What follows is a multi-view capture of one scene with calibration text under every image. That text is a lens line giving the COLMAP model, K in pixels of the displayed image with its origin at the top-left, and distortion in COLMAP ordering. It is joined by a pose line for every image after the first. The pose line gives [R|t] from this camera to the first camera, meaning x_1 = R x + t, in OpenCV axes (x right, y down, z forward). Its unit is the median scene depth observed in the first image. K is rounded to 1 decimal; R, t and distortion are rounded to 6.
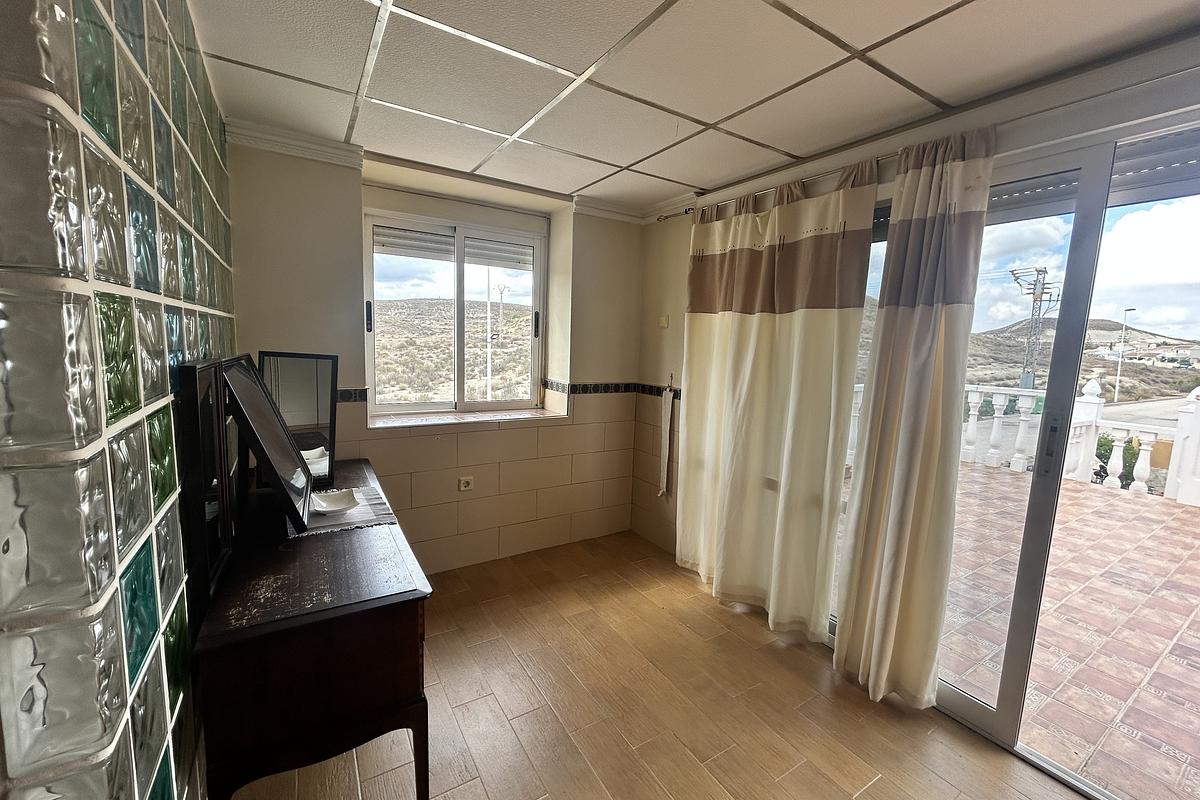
lens RADIAL K [[484.0, 0, 600.0], [0, 484.0, 400.0], [0, 0, 1]] dist [-0.002076, 0.000075]
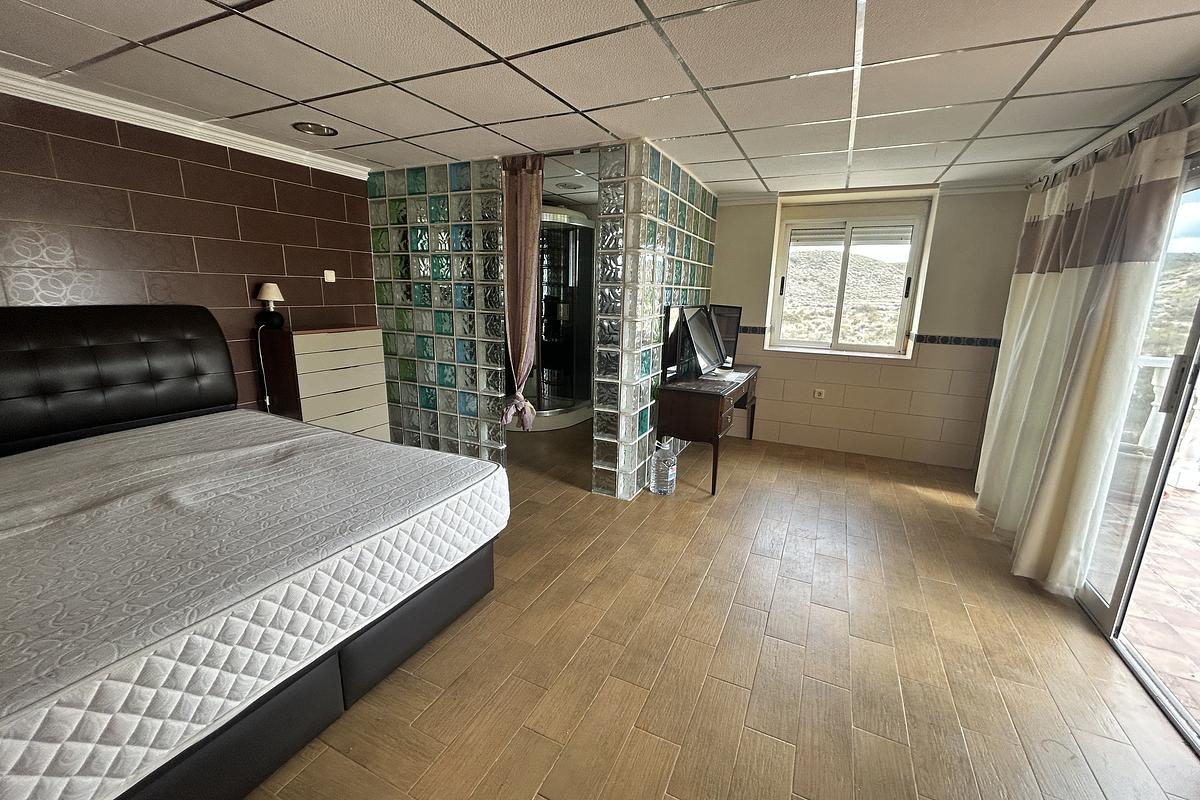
lens RADIAL K [[484.0, 0, 600.0], [0, 484.0, 400.0], [0, 0, 1]] dist [-0.002076, 0.000075]
pose [[0.532616, 0.162986, -0.830515, 0.645139], [-0.106231, 0.986396, 0.125450, 0.073630], [0.839663, 0.021410, 0.542685, -0.431943]]
